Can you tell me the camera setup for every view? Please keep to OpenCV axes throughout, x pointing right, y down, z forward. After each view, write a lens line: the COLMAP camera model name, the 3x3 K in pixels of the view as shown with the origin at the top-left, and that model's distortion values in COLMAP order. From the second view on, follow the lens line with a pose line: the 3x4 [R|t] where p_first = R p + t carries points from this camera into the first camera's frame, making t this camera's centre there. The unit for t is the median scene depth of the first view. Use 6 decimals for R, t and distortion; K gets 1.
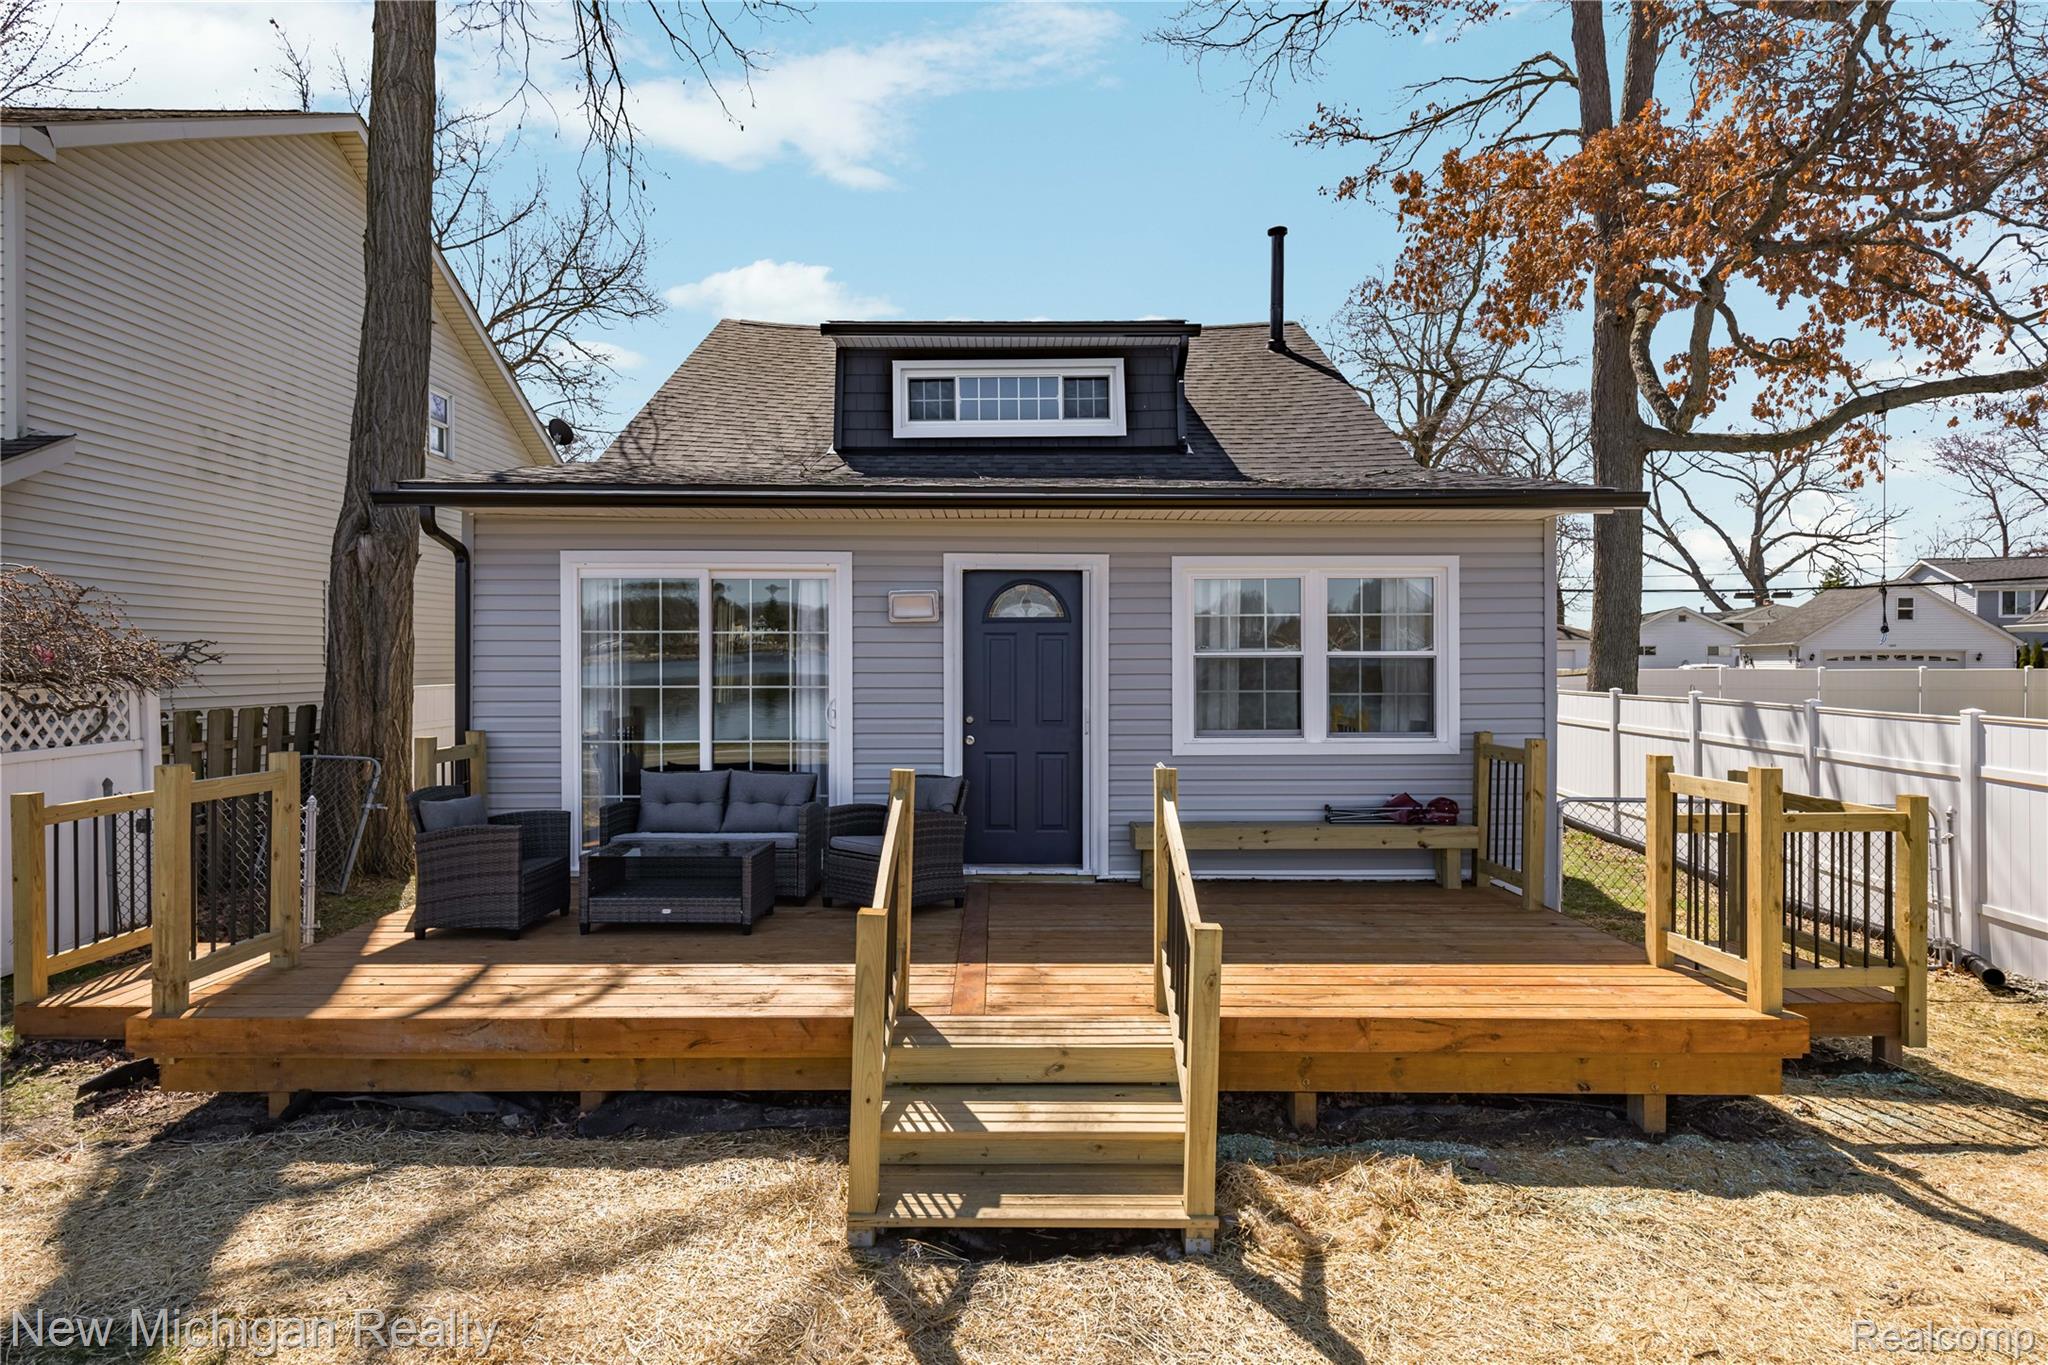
lens RADIAL K [[1124.5, 0, 1034.2], [0, 1124.5, 677.2], [0, 0, 1]] dist [-0.004197, -0.001627]
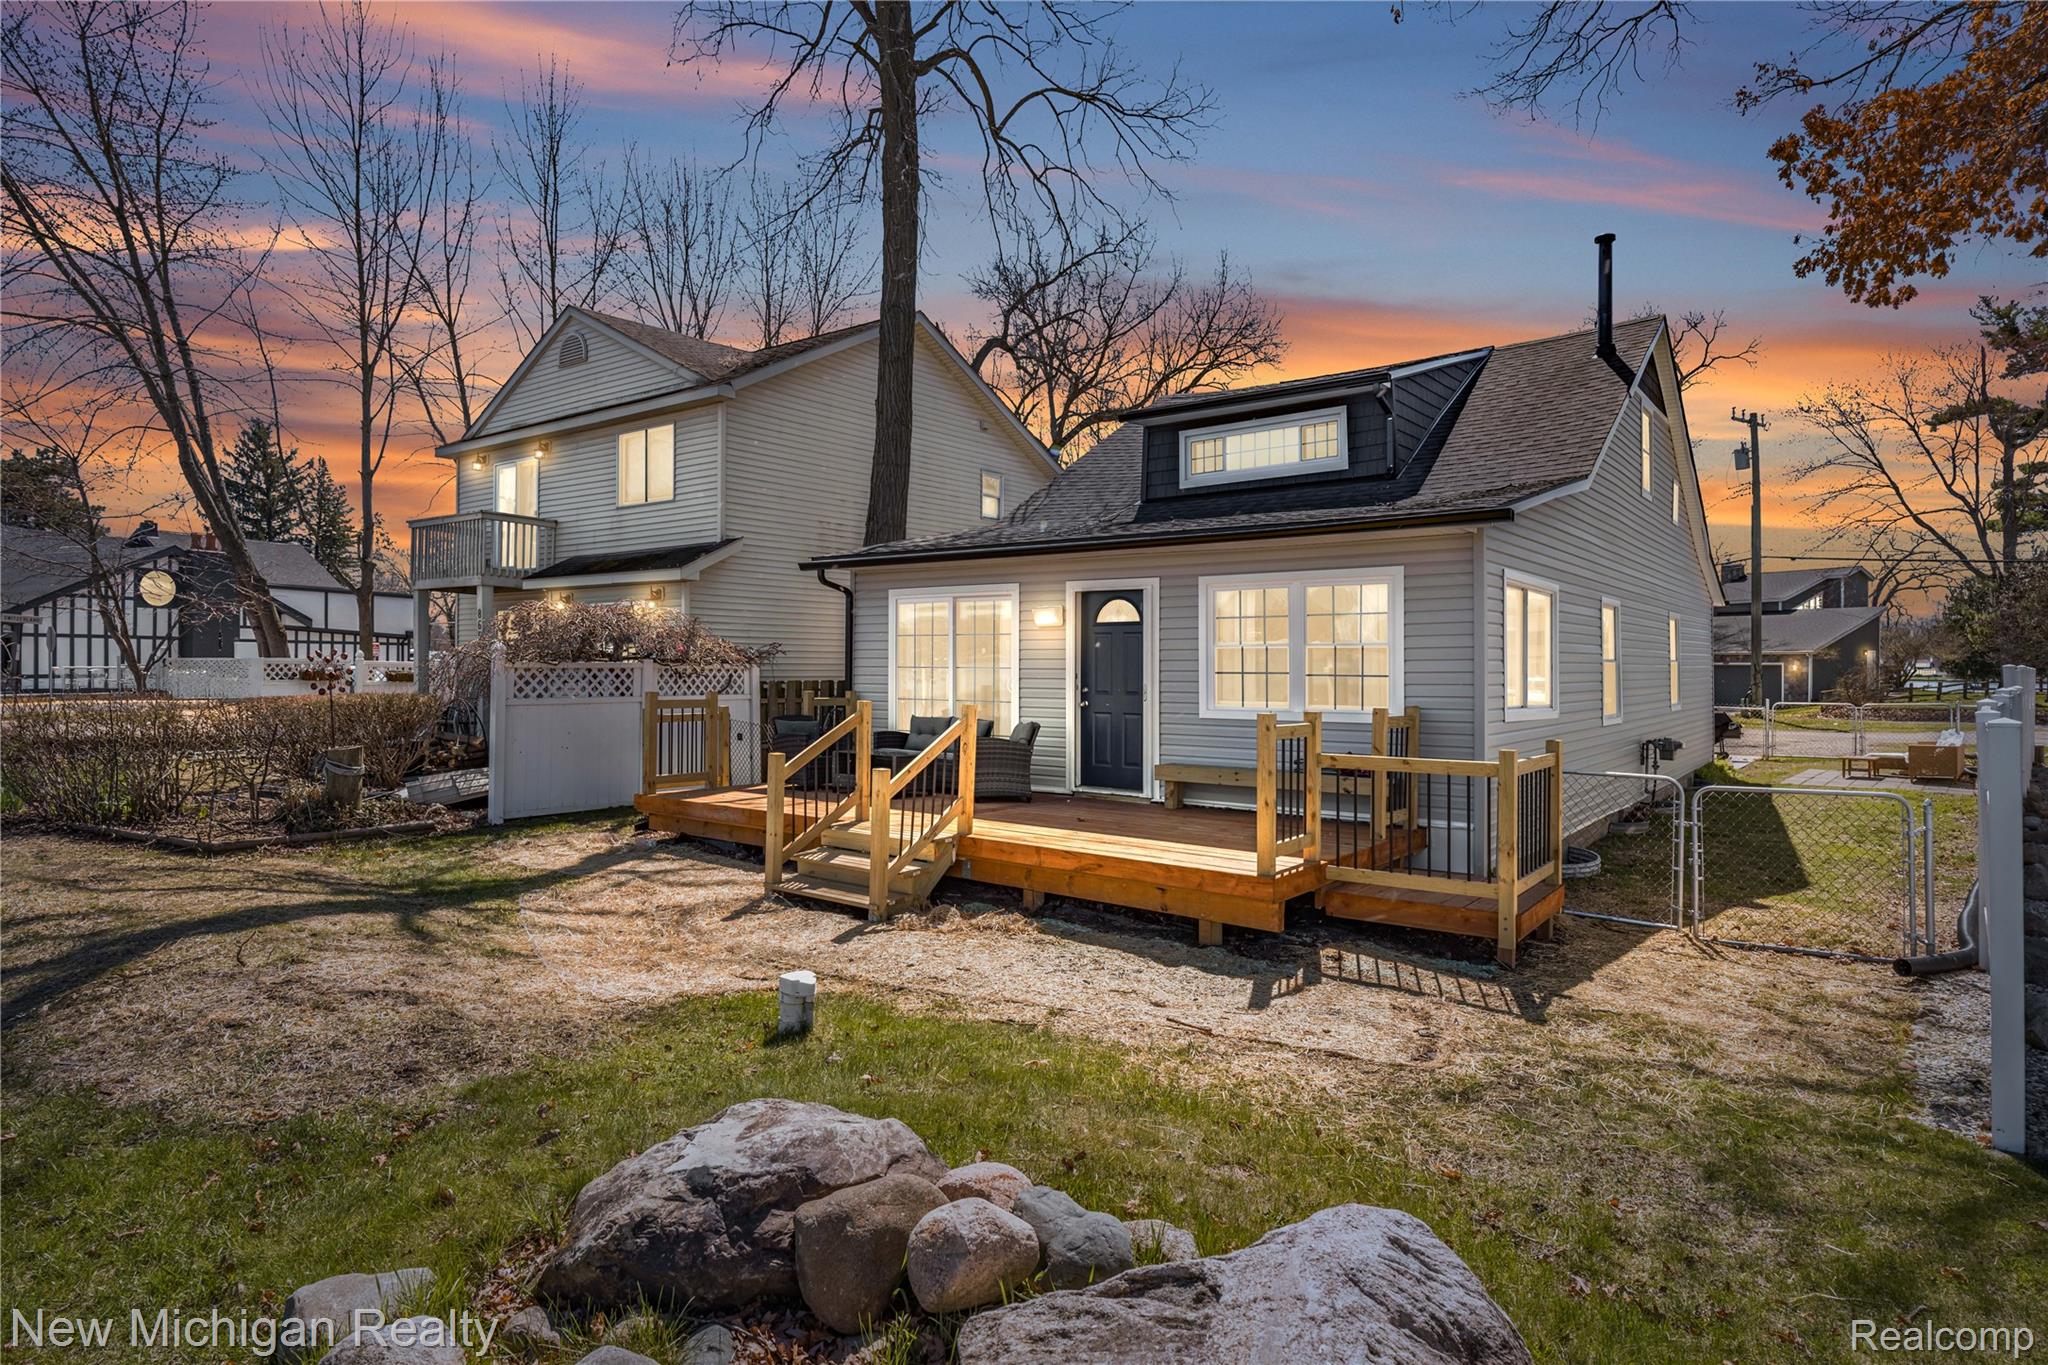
lens RADIAL K [[1124.5, 0, 1019.3], [0, 1124.5, 675.0], [0, 0, 1]] dist [-0.004197, -0.001627]
pose [[0.782511, 0.008050, -0.622584, 0.825815], [-0.014263, 0.999886, -0.004998, 0.026823], [0.622473, 0.012791, 0.782537, -0.242544]]
